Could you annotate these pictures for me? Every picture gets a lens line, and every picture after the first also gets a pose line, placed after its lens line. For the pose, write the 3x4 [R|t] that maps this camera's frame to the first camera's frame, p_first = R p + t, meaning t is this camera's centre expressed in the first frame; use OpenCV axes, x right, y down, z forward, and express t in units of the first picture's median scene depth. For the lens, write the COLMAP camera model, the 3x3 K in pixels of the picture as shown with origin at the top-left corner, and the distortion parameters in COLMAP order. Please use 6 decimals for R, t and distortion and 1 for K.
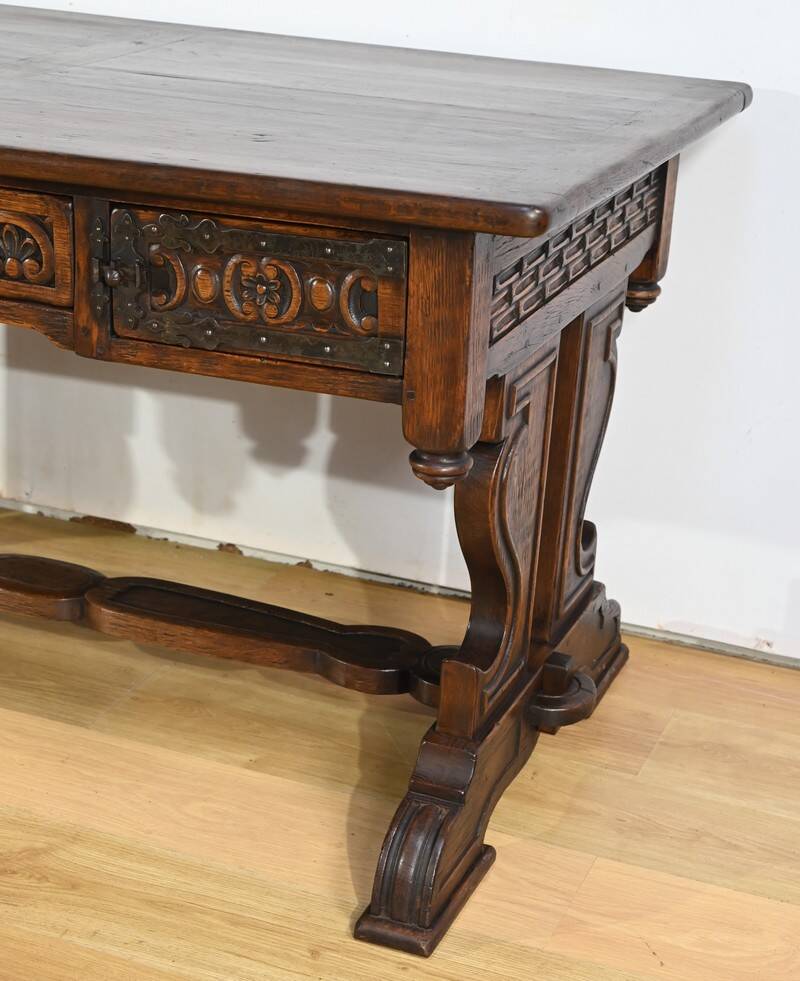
lens RADIAL K [[1859.4, 0, 444.5], [0, 1859.4, 483.1], [0, 0, 1]] dist [0.026472, 0.000000]
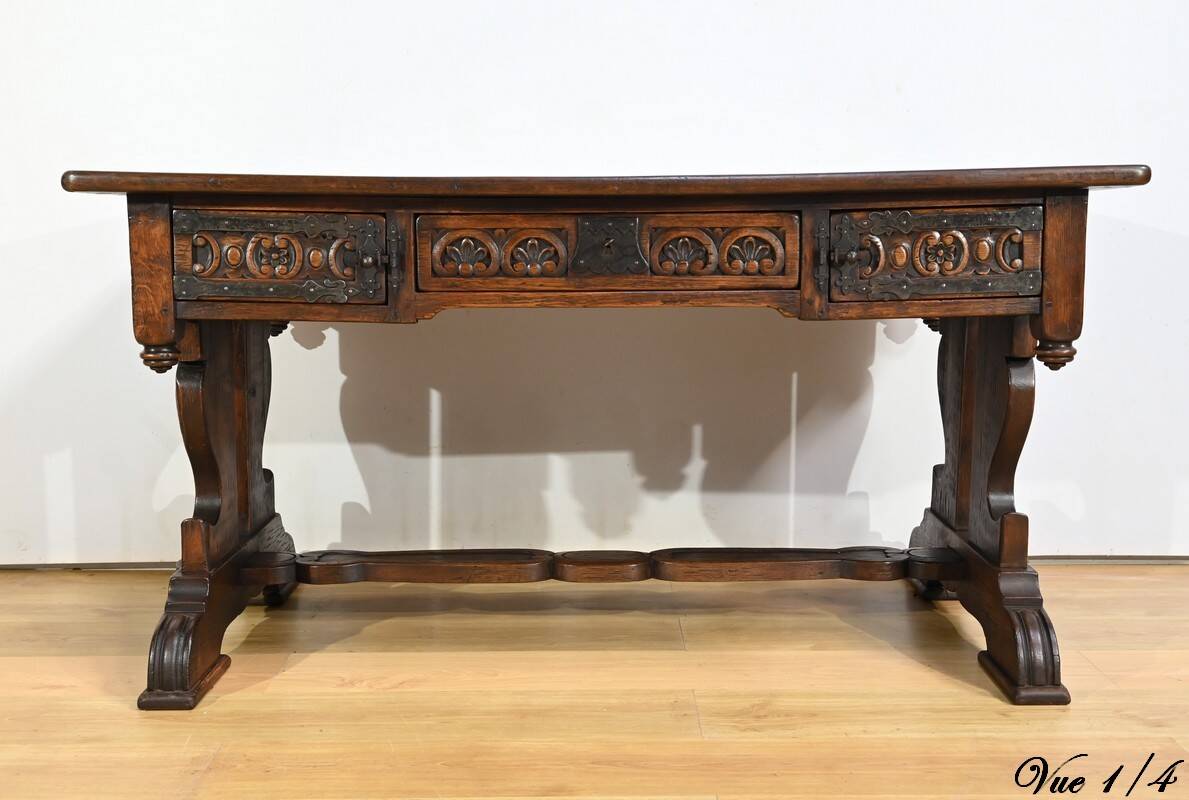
lens RADIAL K [[1372.3, 0, 623.0], [0, 1372.3, 382.5], [0, 0, 1]] dist [0.021088, 0.000000]
pose [[0.929302, -0.099992, 0.355527, -0.748011], [0.180388, 0.962902, -0.200696, 0.178435], [-0.322270, 0.250640, 0.912865, 0.066777]]
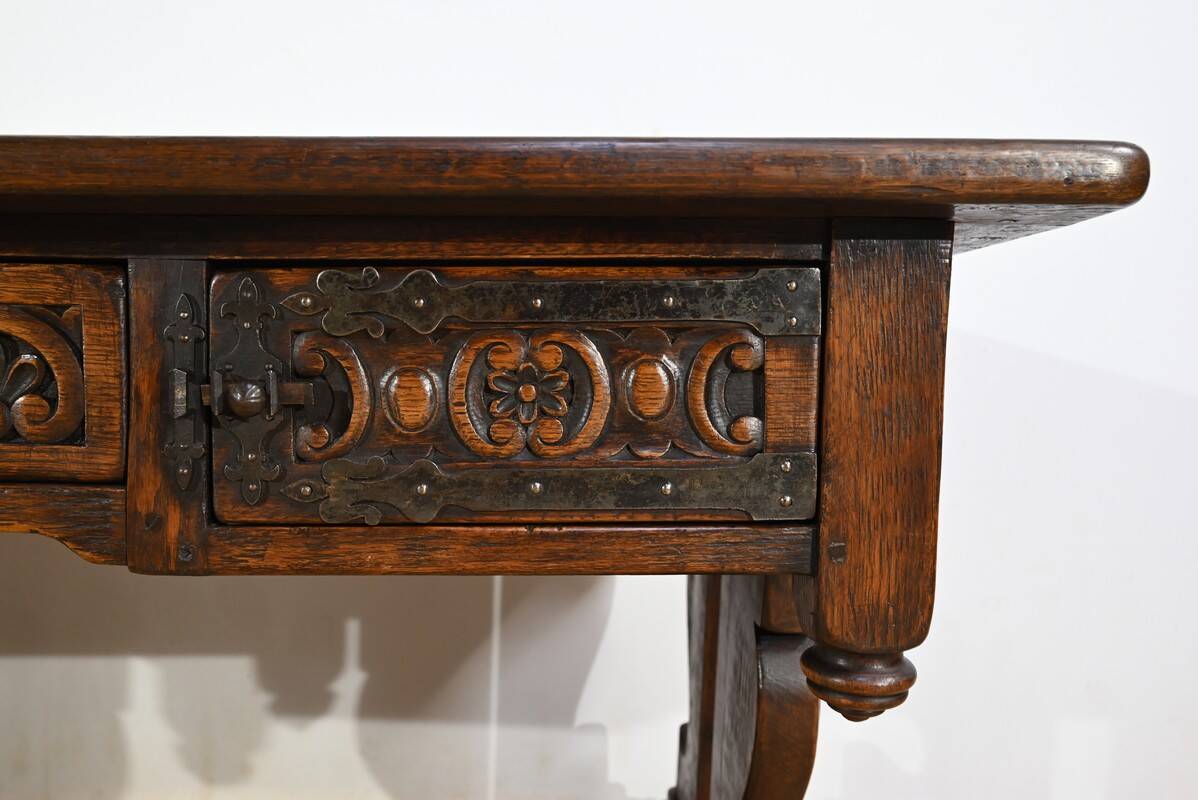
lens RADIAL K [[947.7, 0, 603.6], [0, 947.7, 398.2], [0, 0, 1]] dist [0.004304, -0.003947]
pose [[0.930929, -0.055358, 0.360980, -0.174325], [0.154347, 0.955466, -0.251520, -0.029772], [-0.330980, 0.289863, 0.898015, 0.733217]]
